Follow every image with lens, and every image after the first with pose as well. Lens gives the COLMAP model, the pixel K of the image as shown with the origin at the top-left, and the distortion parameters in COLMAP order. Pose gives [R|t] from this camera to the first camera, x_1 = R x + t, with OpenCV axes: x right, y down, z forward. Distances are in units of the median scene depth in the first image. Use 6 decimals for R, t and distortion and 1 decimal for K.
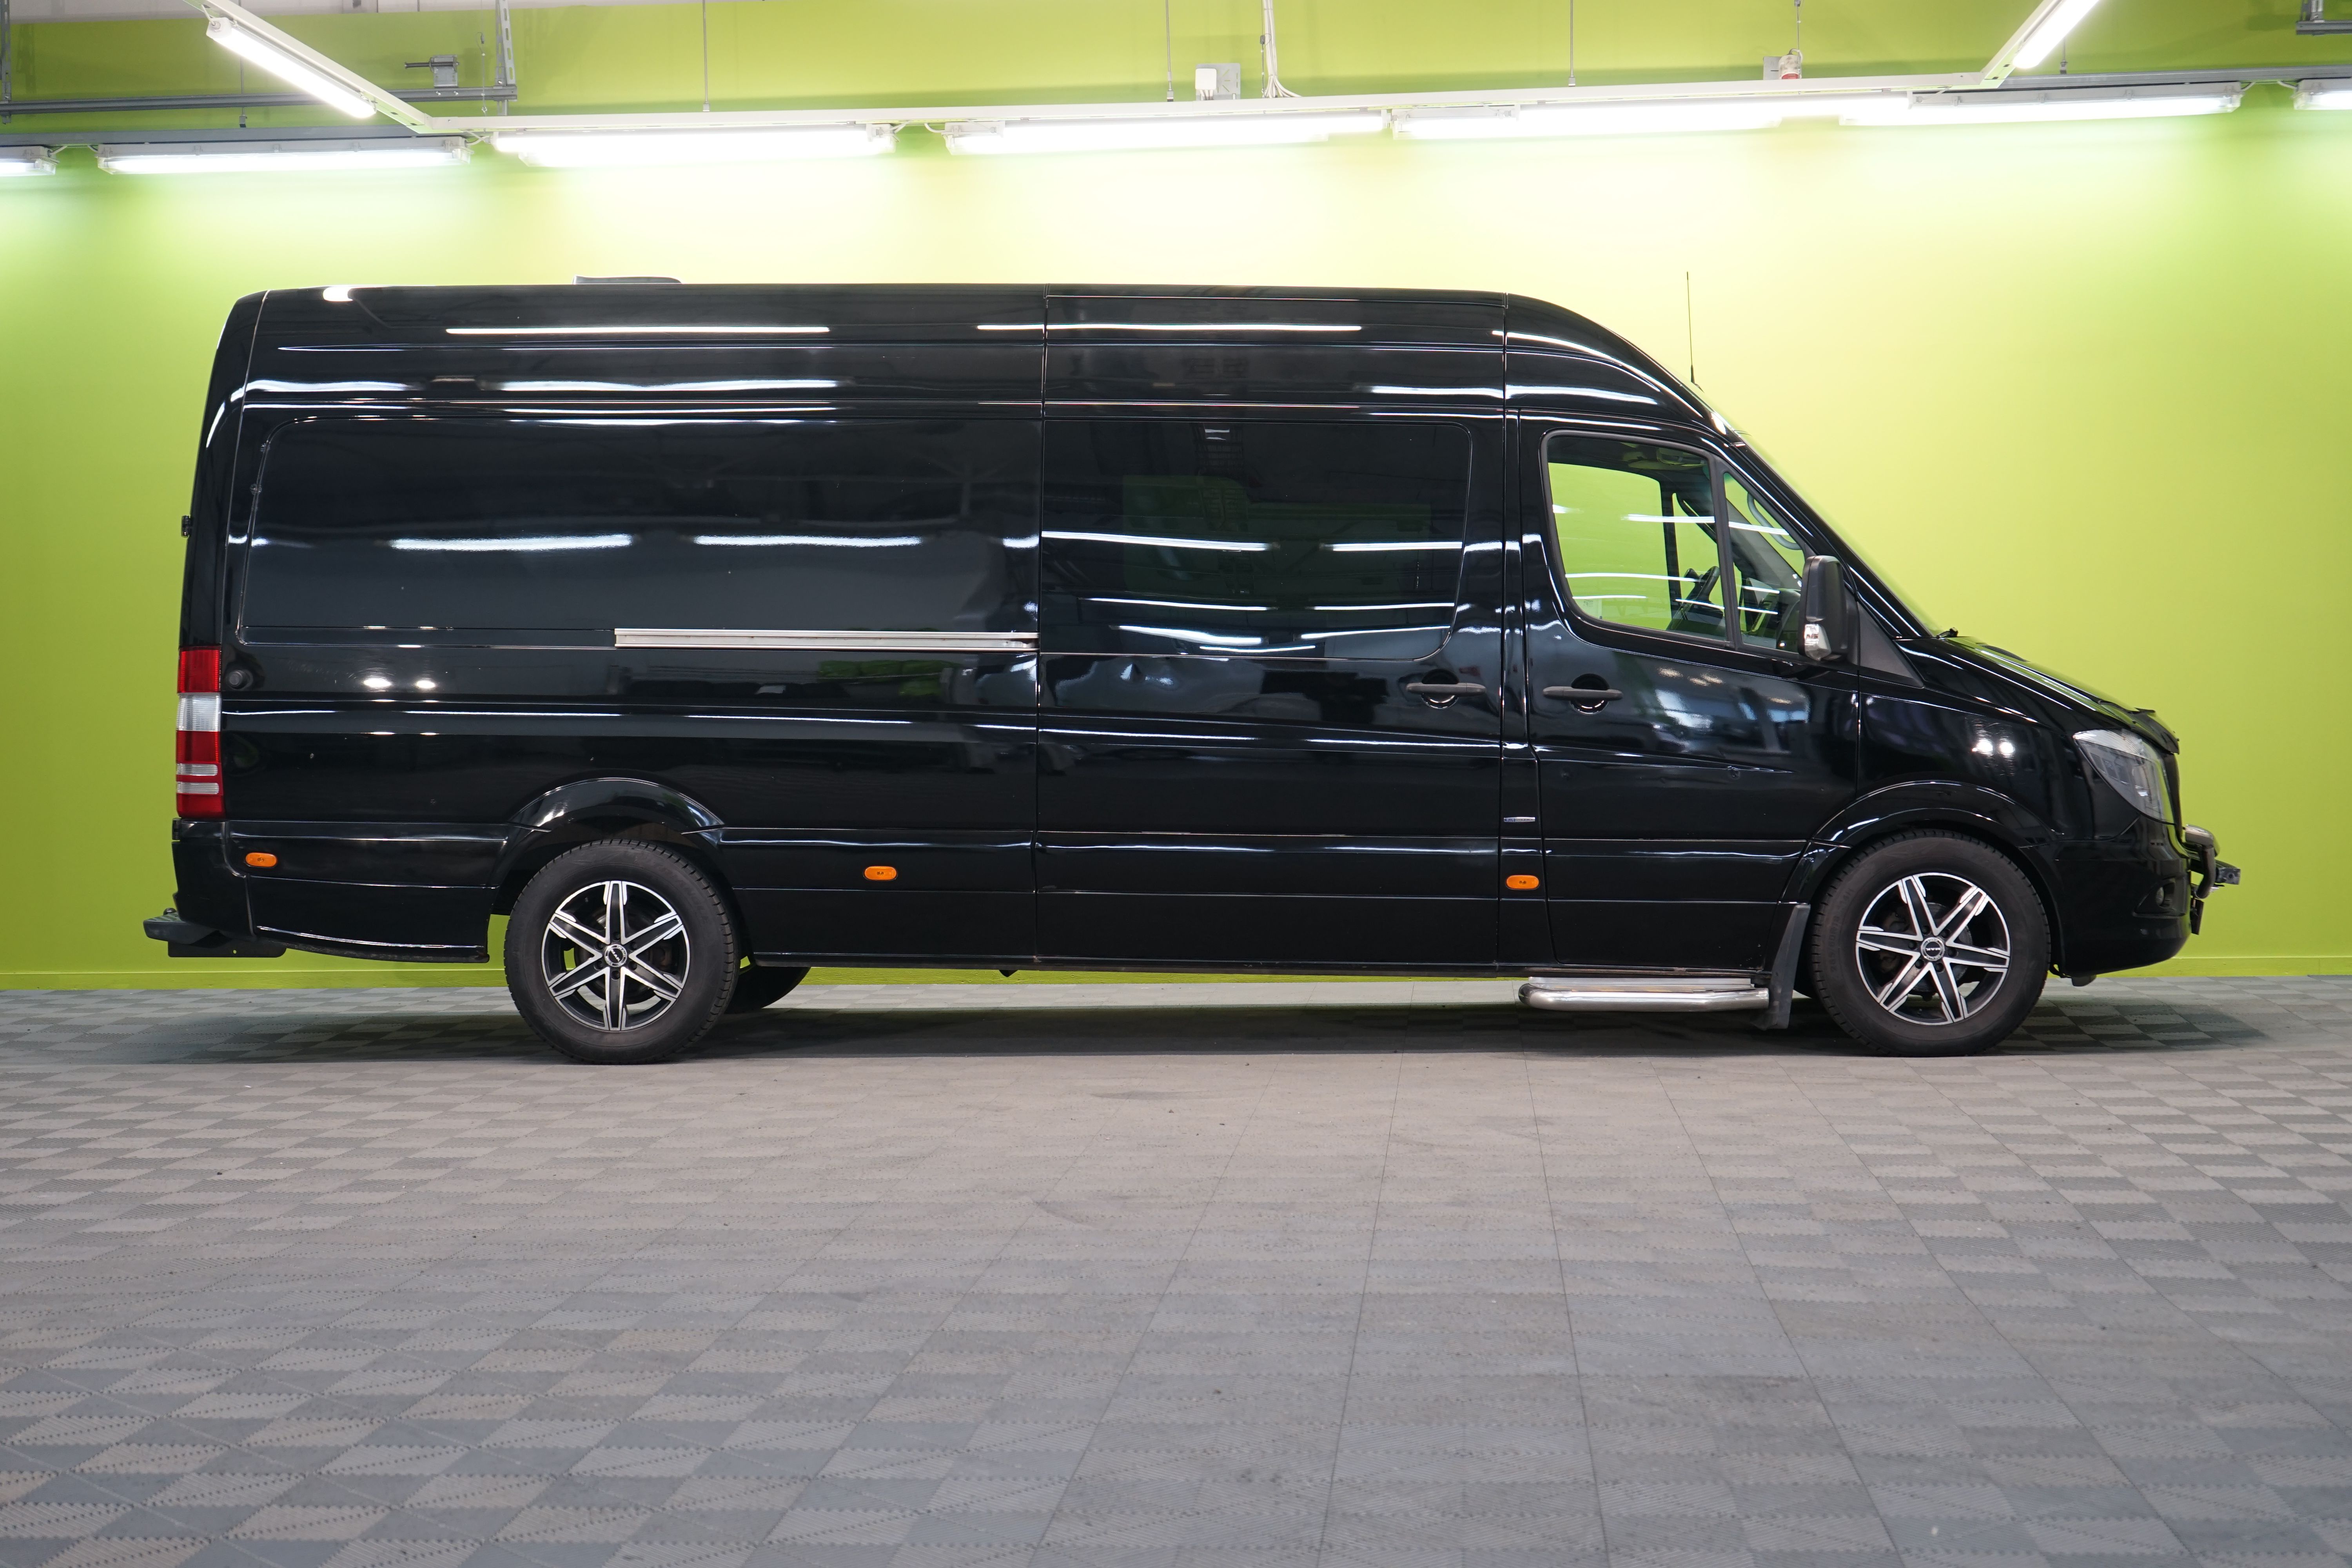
lens RADIAL K [[3398.5, 0, 1161.7], [0, 3398.5, 772.0], [0, 0, 1]] dist [0.031052, 0.000000]
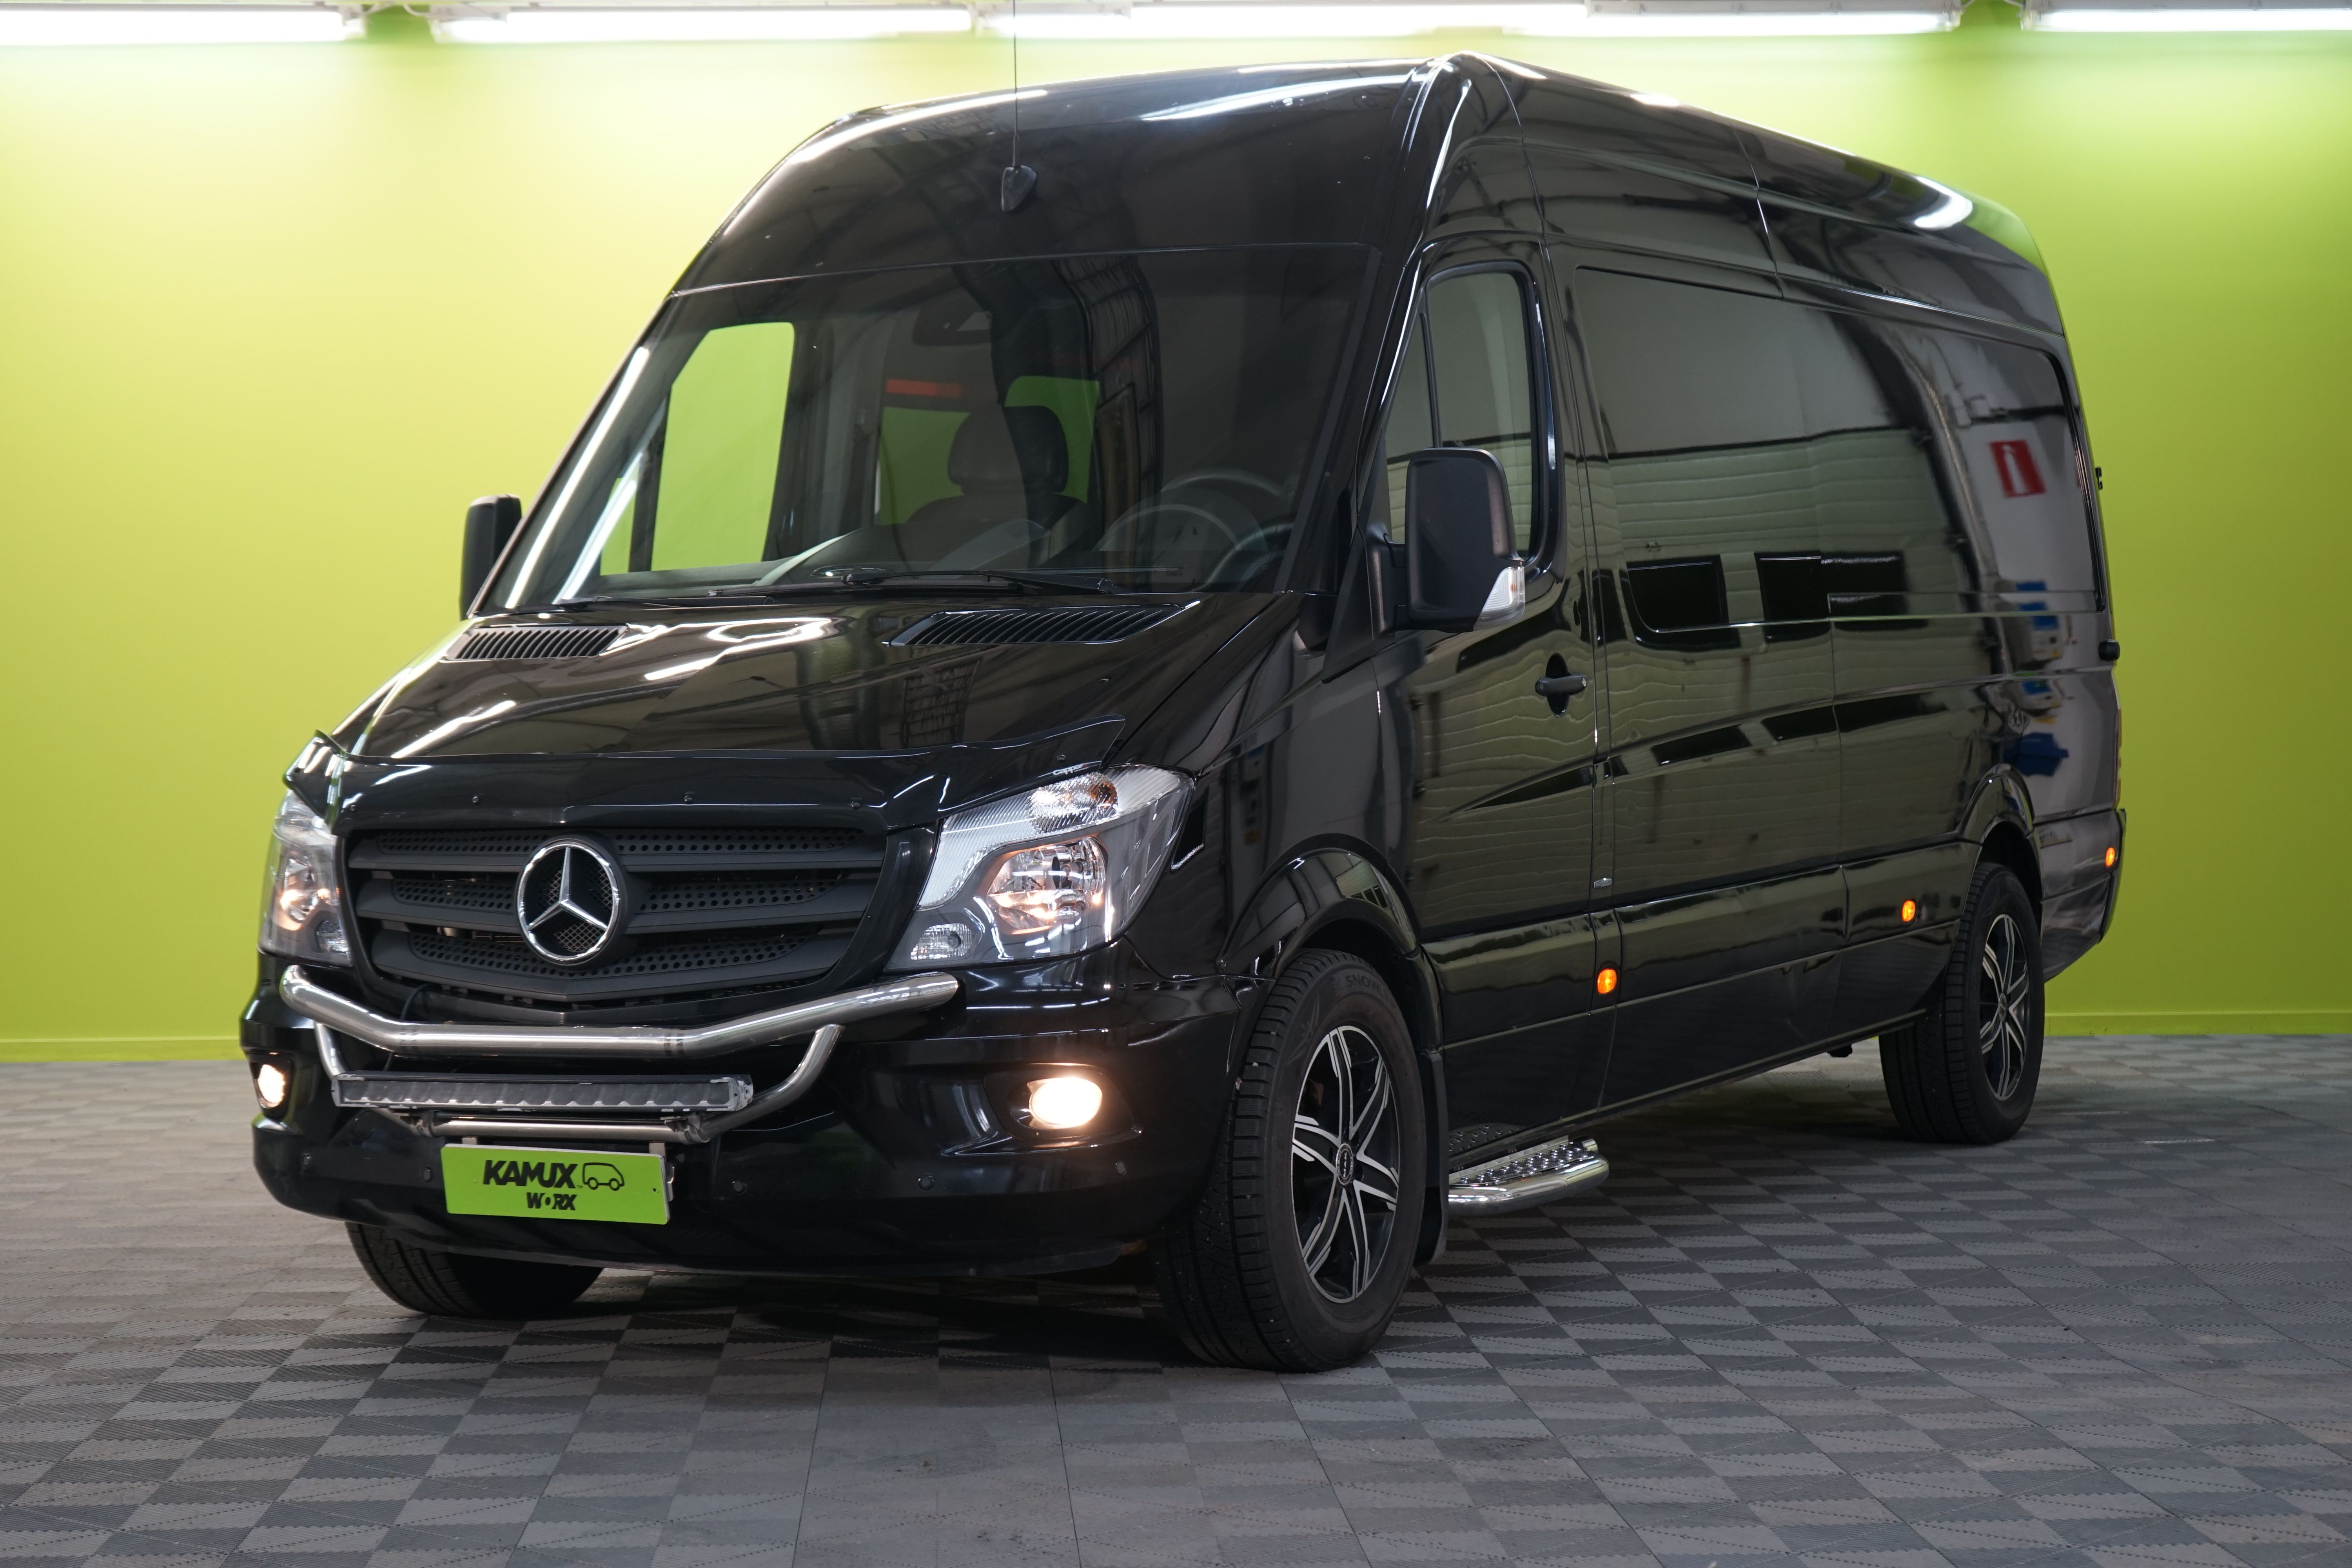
lens RADIAL K [[4409.3, 0, 1172.2], [0, 4409.3, 785.4], [0, 0, 1]] dist [-0.030317, 0.000000]
pose [[0.990838, 0.000290, 0.135052, -0.055370], [0.000559, 0.999980, -0.006246, 0.005952], [-0.135051, 0.006264, 0.990819, -0.128256]]
